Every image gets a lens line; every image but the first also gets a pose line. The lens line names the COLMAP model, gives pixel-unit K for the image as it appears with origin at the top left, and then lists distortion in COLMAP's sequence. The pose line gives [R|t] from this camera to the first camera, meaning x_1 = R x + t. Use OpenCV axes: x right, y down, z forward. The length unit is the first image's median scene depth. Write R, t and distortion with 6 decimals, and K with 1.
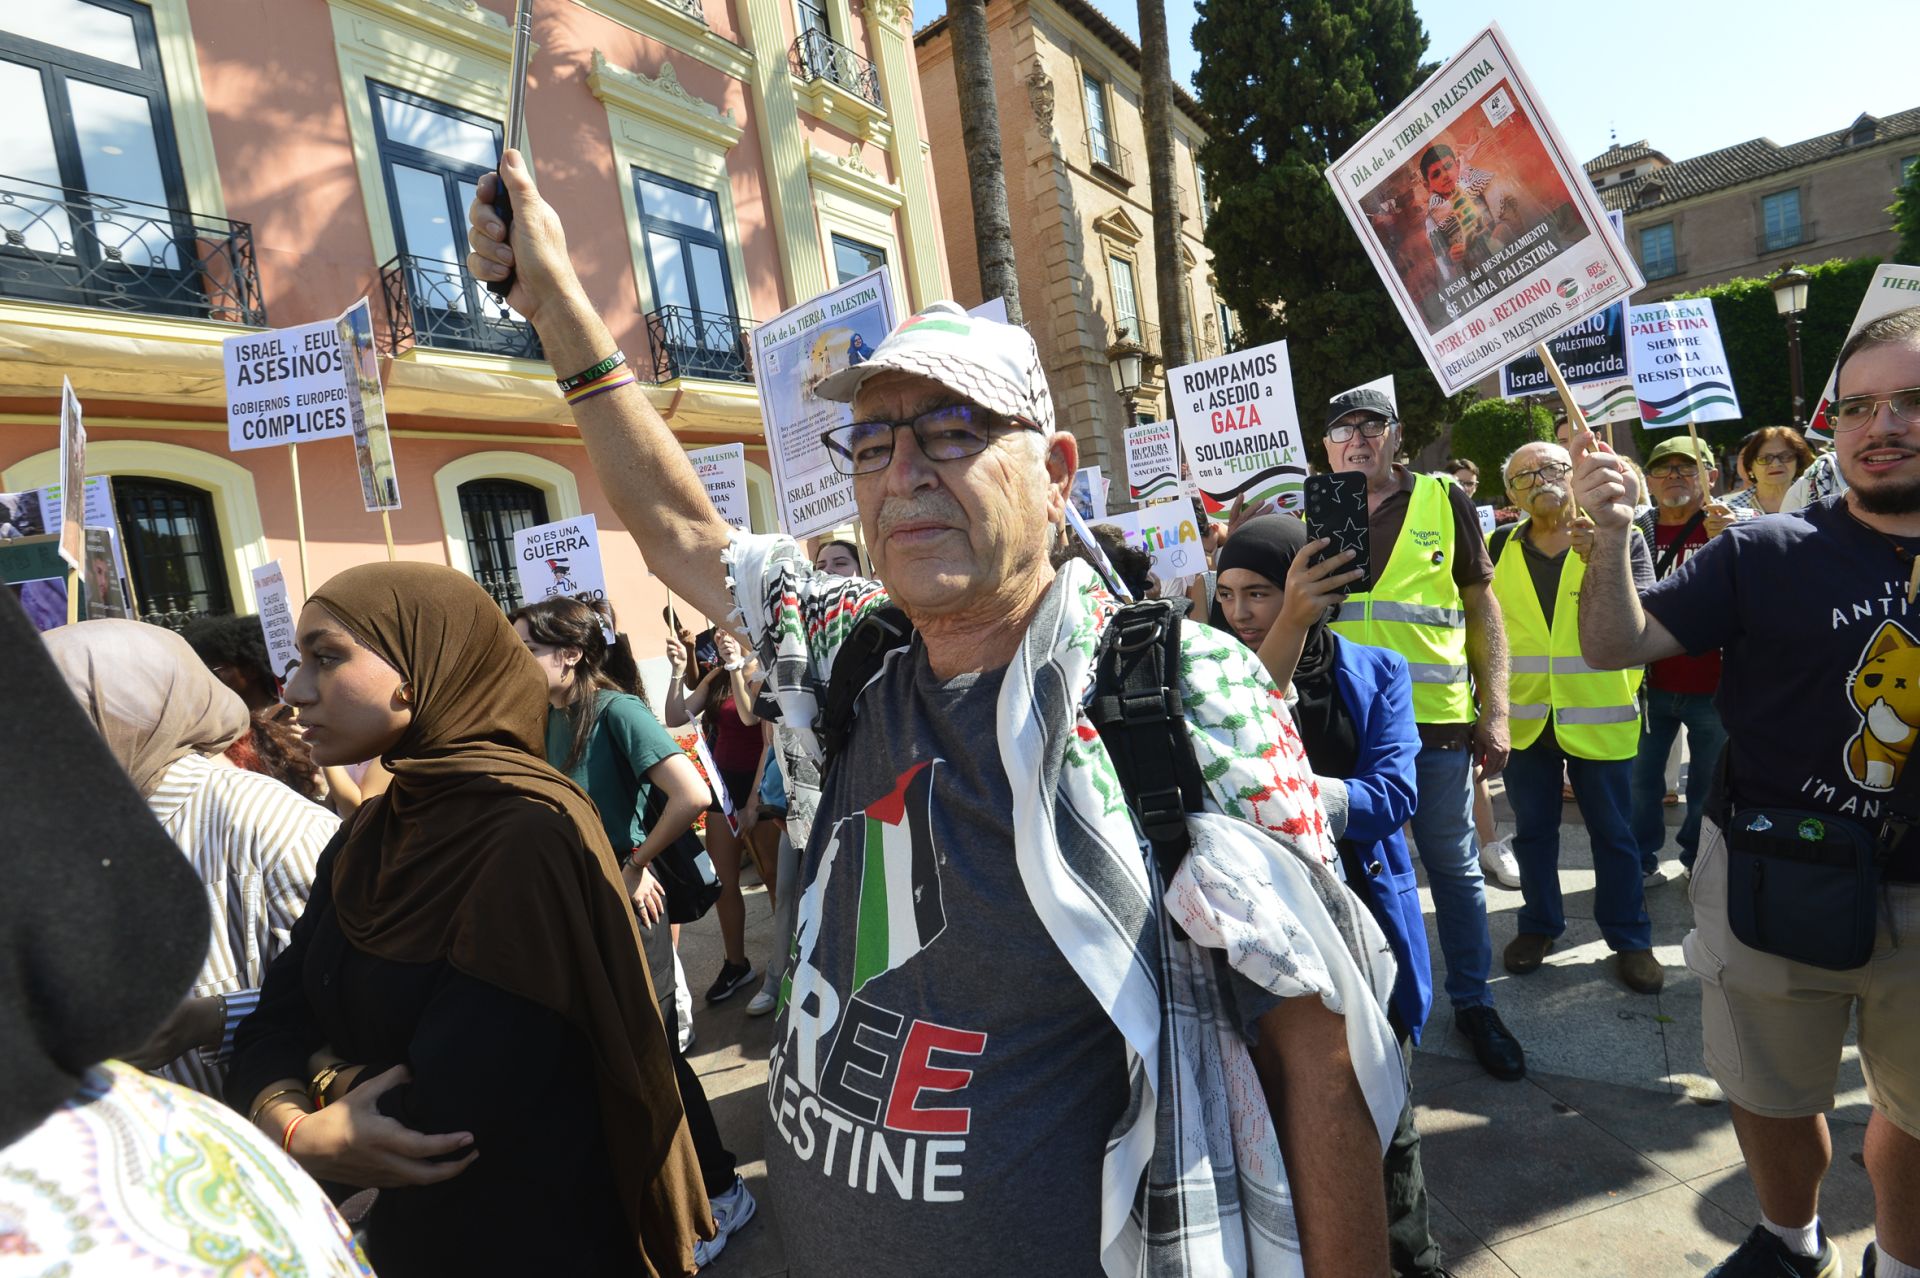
lens RADIAL K [[884.1, 0, 958.2], [0, 884.1, 658.5], [0, 0, 1]] dist [-0.015585, -0.000707]
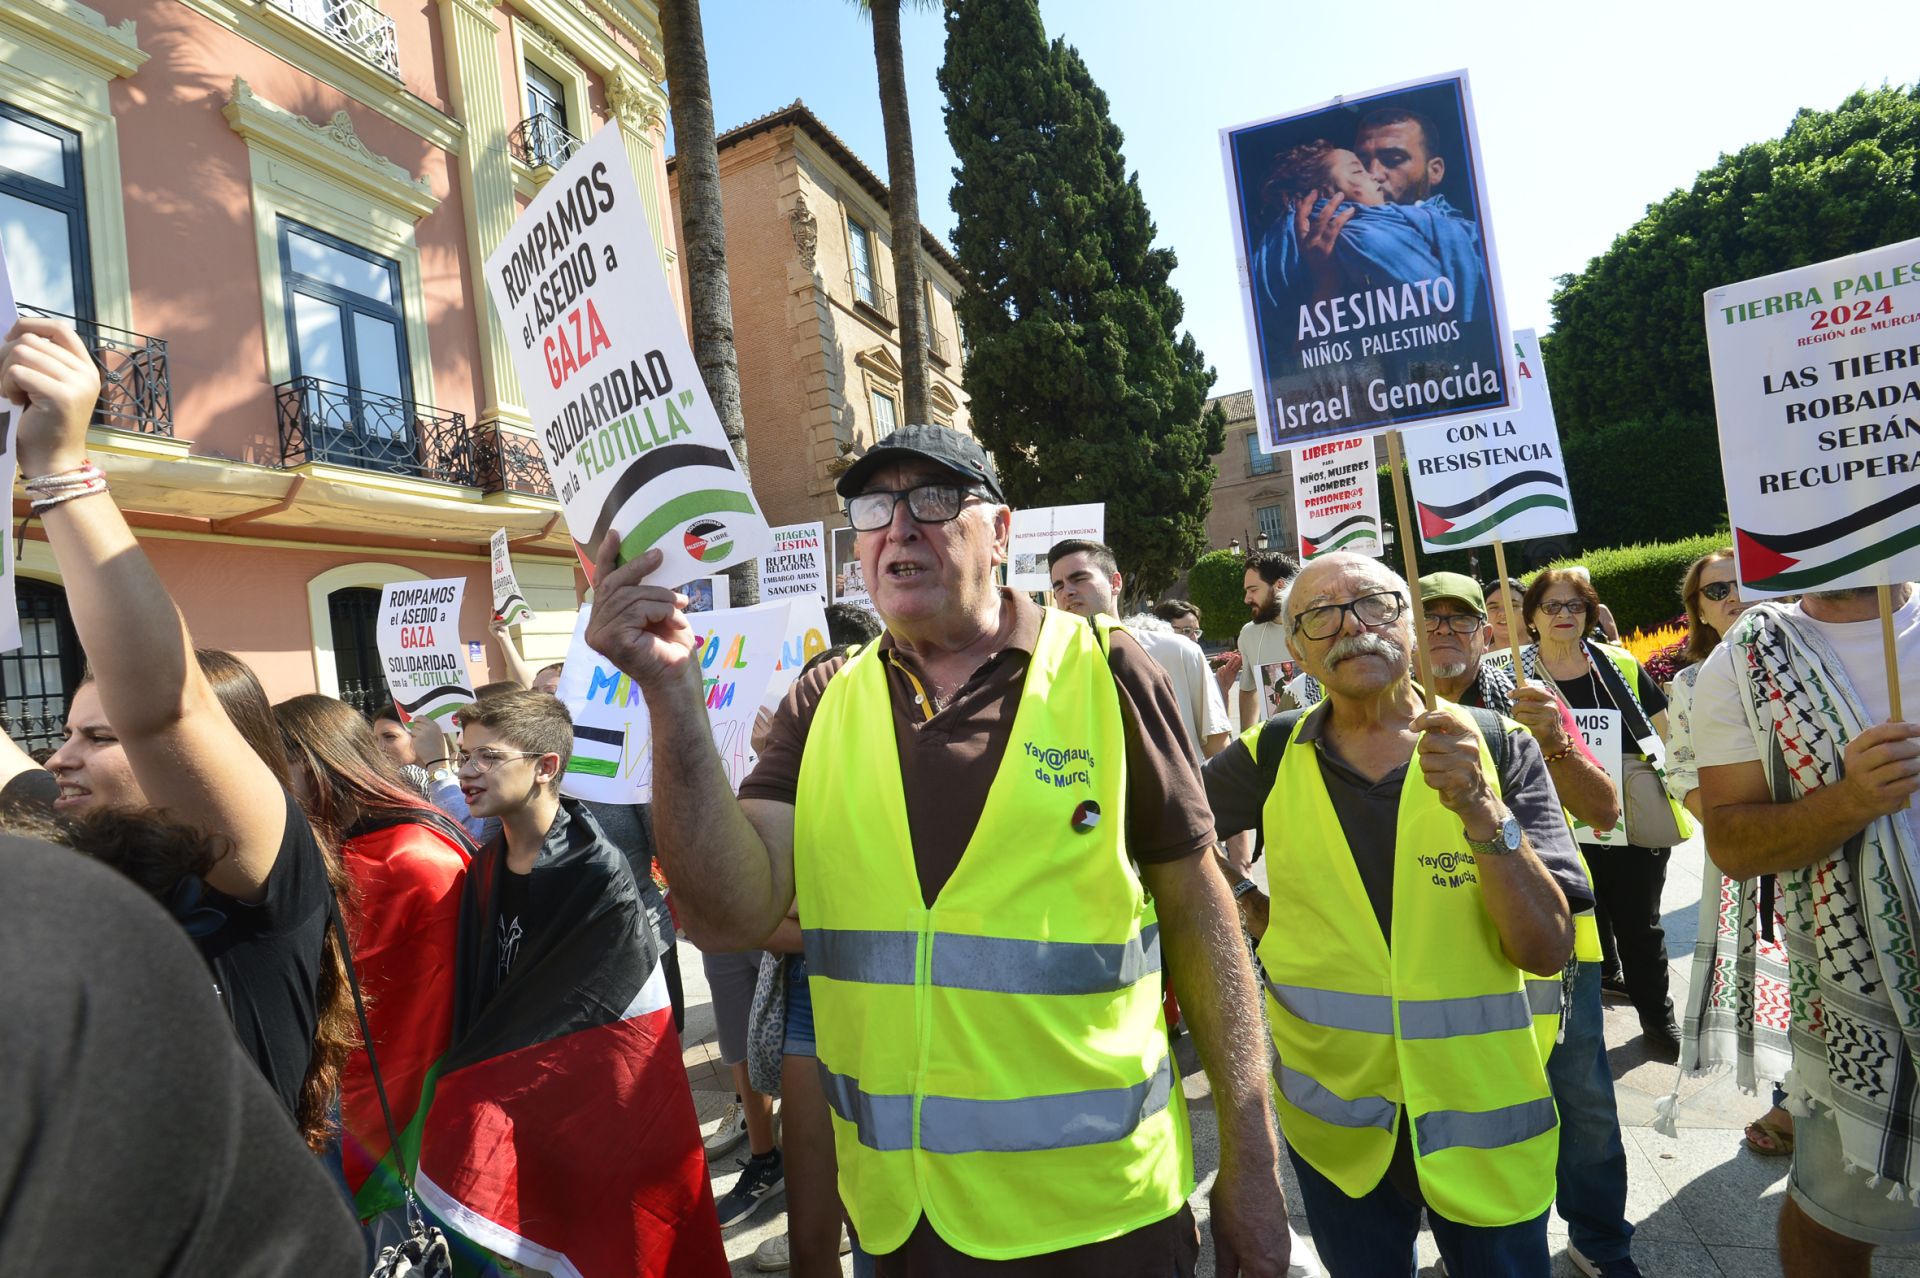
lens RADIAL K [[884.1, 0, 958.2], [0, 884.1, 658.5], [0, 0, 1]] dist [-0.015585, -0.000707]
pose [[0.968915, 0.027344, 0.245878, 0.051869], [0.007561, 0.990136, -0.139908, -0.022215], [-0.247278, 0.137418, 0.959151, 0.094548]]
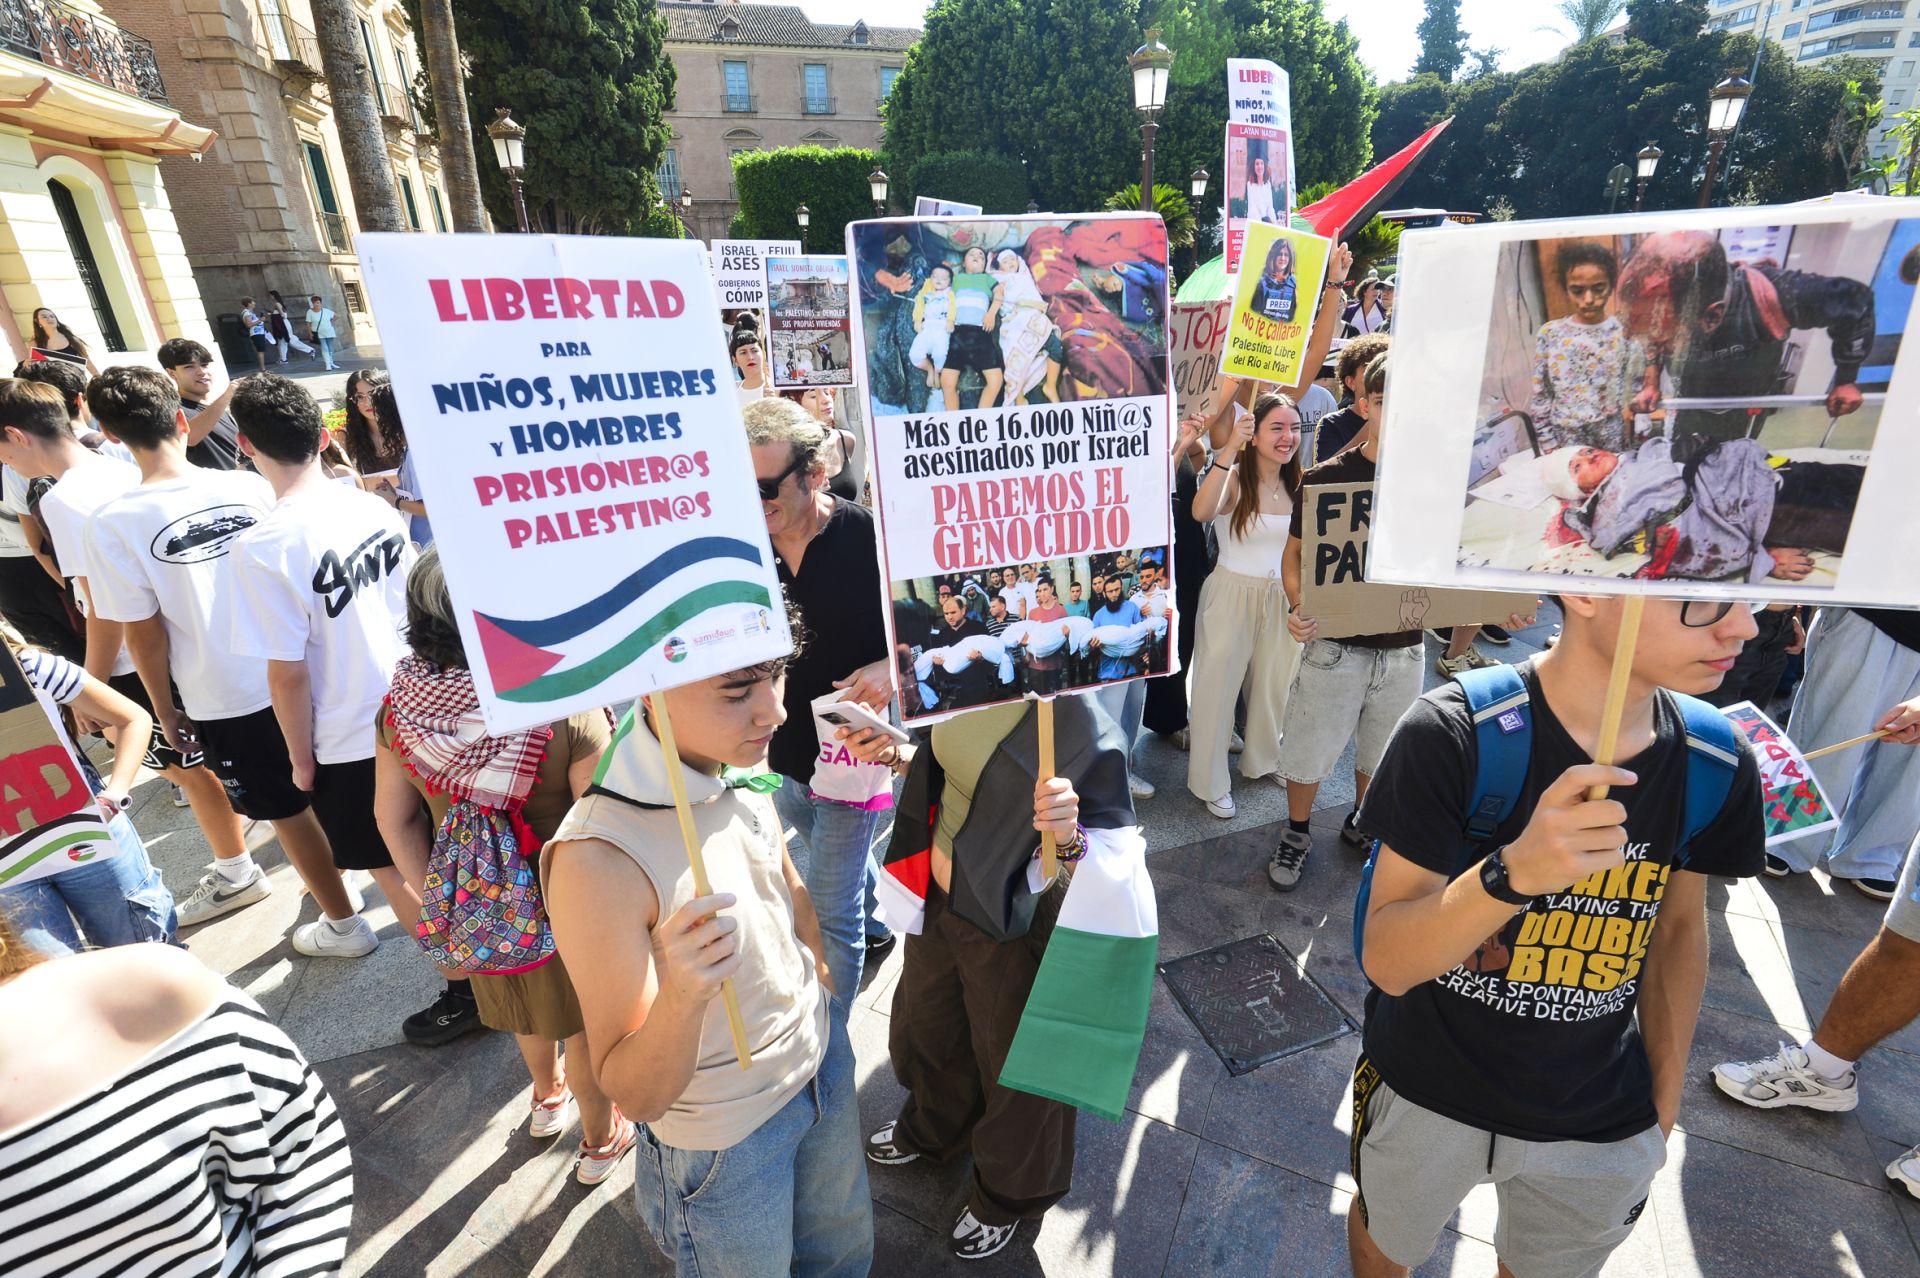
lens RADIAL K [[884.1, 0, 958.2], [0, 884.1, 658.5], [0, 0, 1]] dist [-0.015585, -0.000707]
pose [[0.597917, -0.193620, 0.777821, -0.331045], [0.005994, 0.971440, 0.237209, 0.033356], [-0.801535, -0.137169, 0.582002, -0.154018]]
